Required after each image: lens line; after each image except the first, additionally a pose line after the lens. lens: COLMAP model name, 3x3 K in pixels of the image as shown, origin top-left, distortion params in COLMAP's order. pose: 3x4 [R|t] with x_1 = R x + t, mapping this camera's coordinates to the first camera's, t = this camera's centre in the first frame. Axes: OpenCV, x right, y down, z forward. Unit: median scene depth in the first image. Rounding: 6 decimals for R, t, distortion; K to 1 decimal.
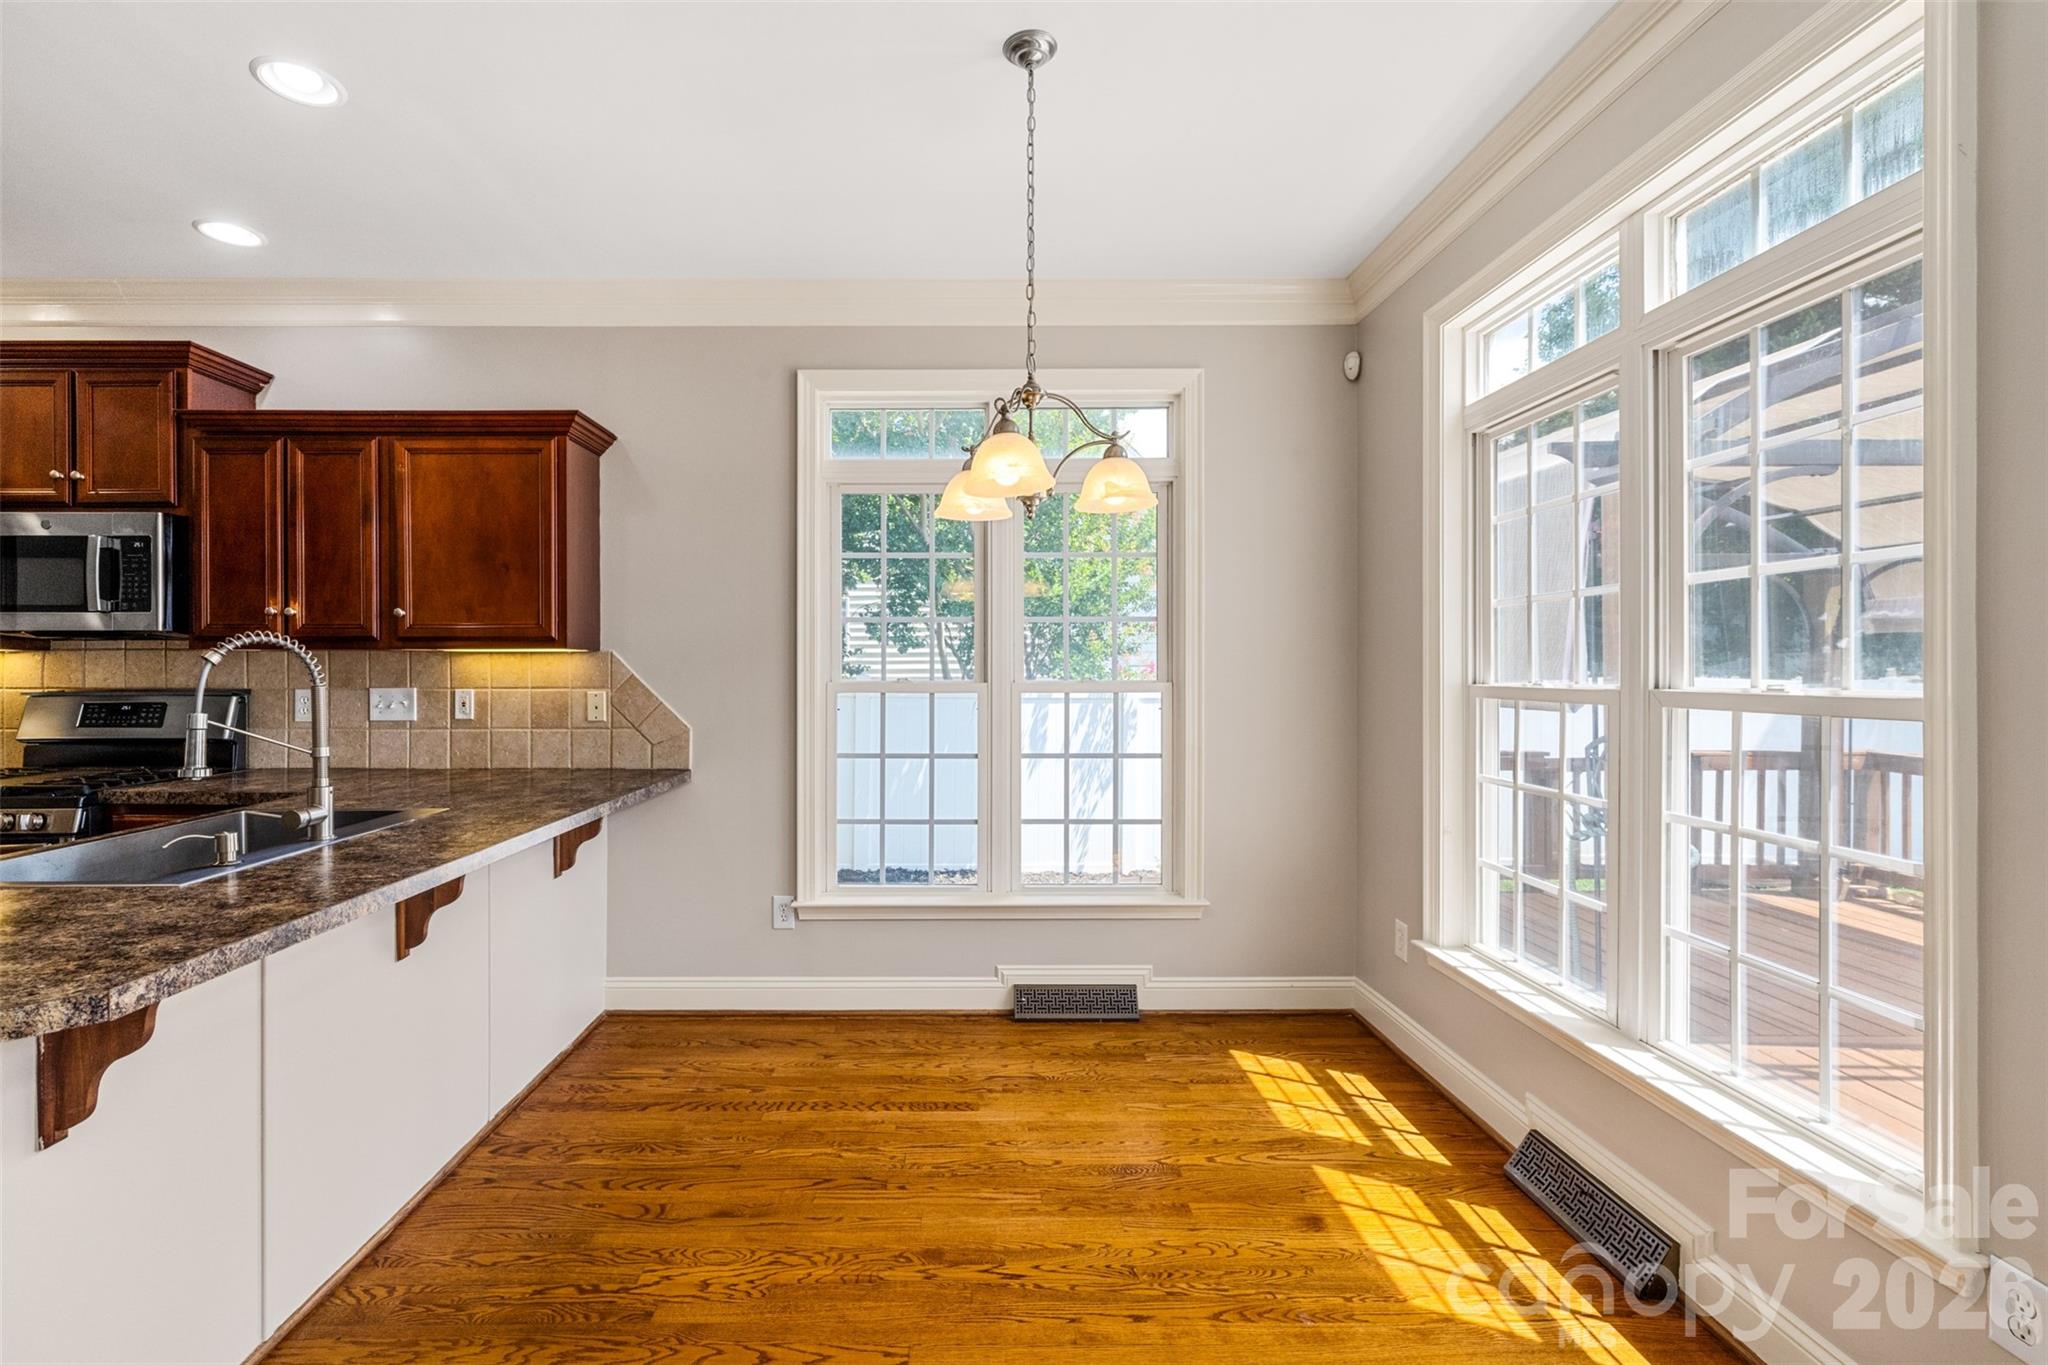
lens RADIAL K [[872.8, 0, 1009.8], [0, 872.8, 678.8], [0, 0, 1]] dist [-0.000528, 0.000979]
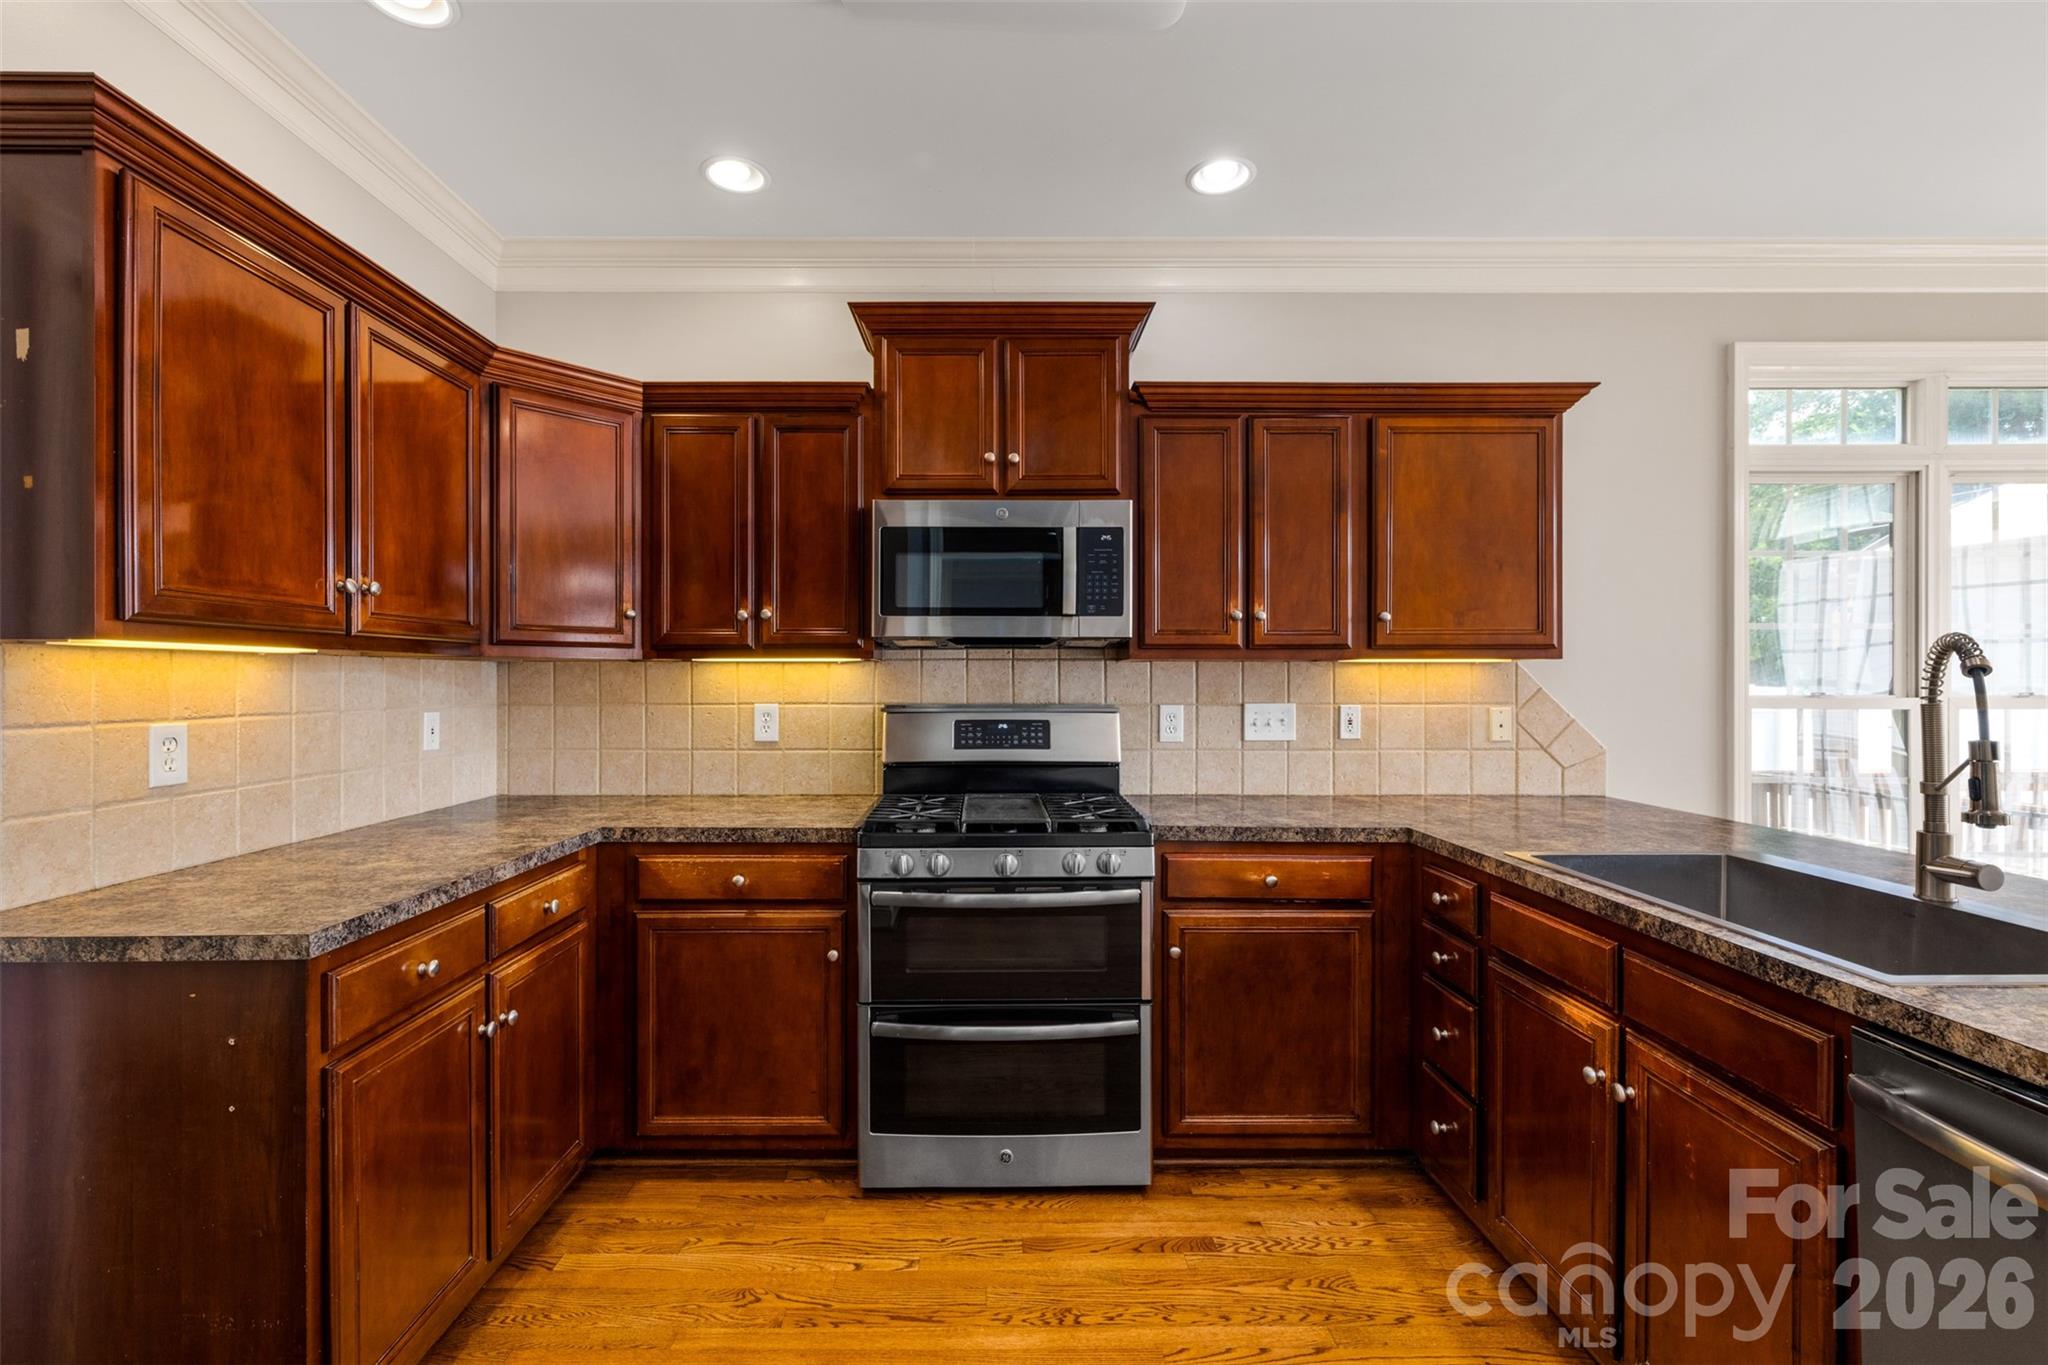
lens RADIAL K [[872.8, 0, 1002.1], [0, 872.8, 685.3], [0, 0, 1]] dist [-0.000528, 0.000979]
pose [[0.999999, 0.000852, 0.000993, -0.977327], [-0.000847, 0.999990, -0.004421, -0.003682], [-0.000997, 0.004420, 0.999990, 0.122300]]
